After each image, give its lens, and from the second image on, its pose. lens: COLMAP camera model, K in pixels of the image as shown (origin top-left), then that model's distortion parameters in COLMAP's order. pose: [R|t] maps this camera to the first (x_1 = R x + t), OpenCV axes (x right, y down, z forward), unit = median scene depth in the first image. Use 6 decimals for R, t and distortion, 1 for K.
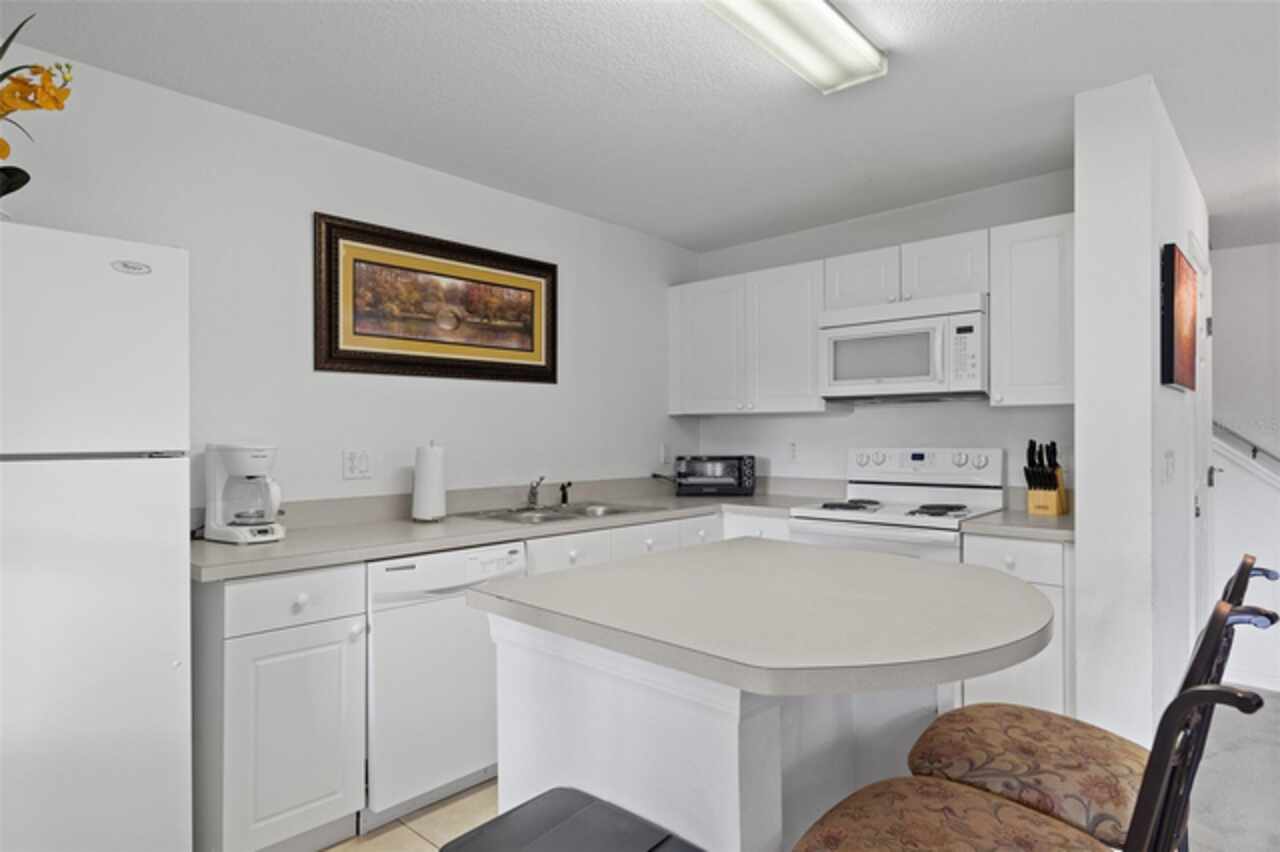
lens RADIAL K [[707.5, 0, 640.7], [0, 707.5, 428.9], [0, 0, 1]] dist [-0.003334, 0.000160]
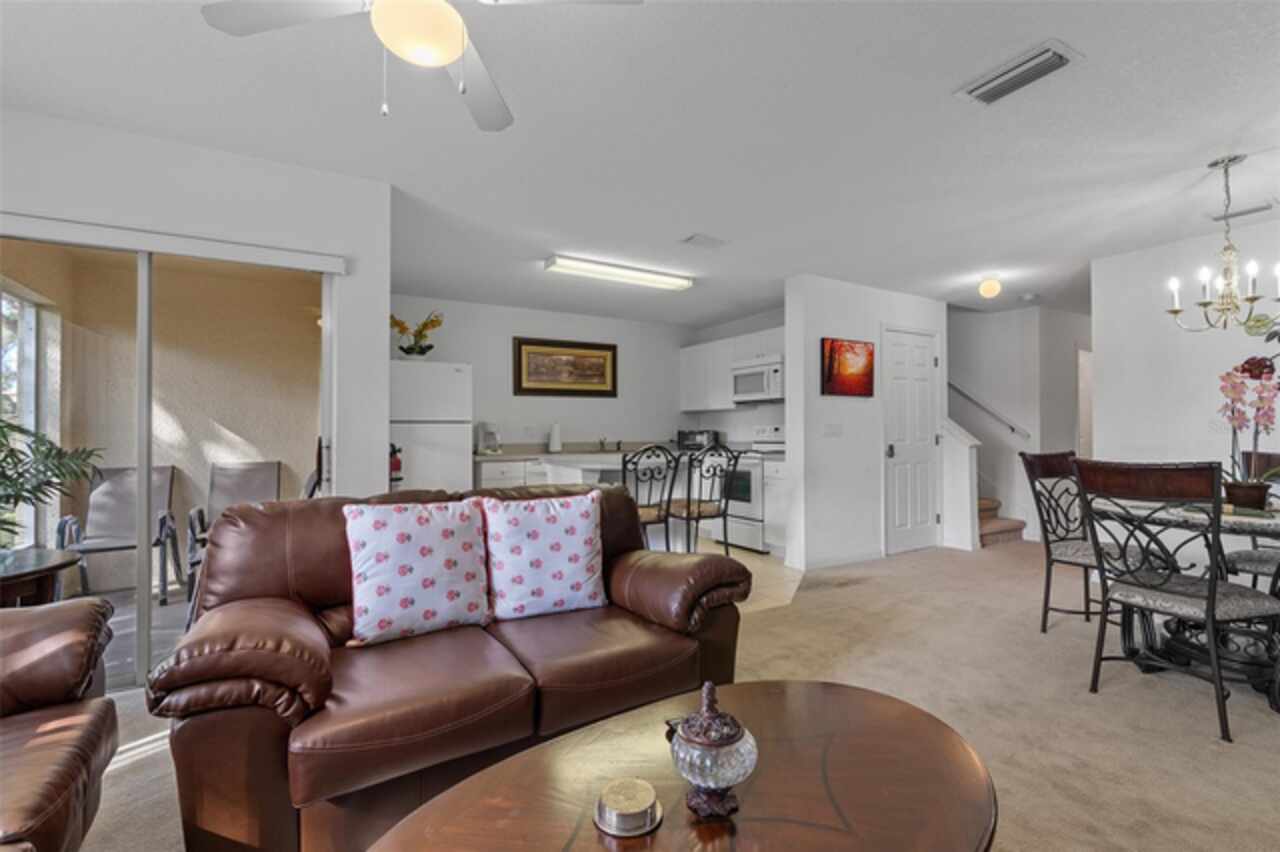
lens RADIAL K [[580.2, 0, 641.7], [0, 580.2, 422.9], [0, 0, 1]] dist [-0.005390, -0.000348]
pose [[0.957415, -0.004995, -0.288671, 0.581059], [0.002434, 0.999954, -0.009229, 0.040142], [0.288704, 0.008133, 0.957384, -0.882008]]
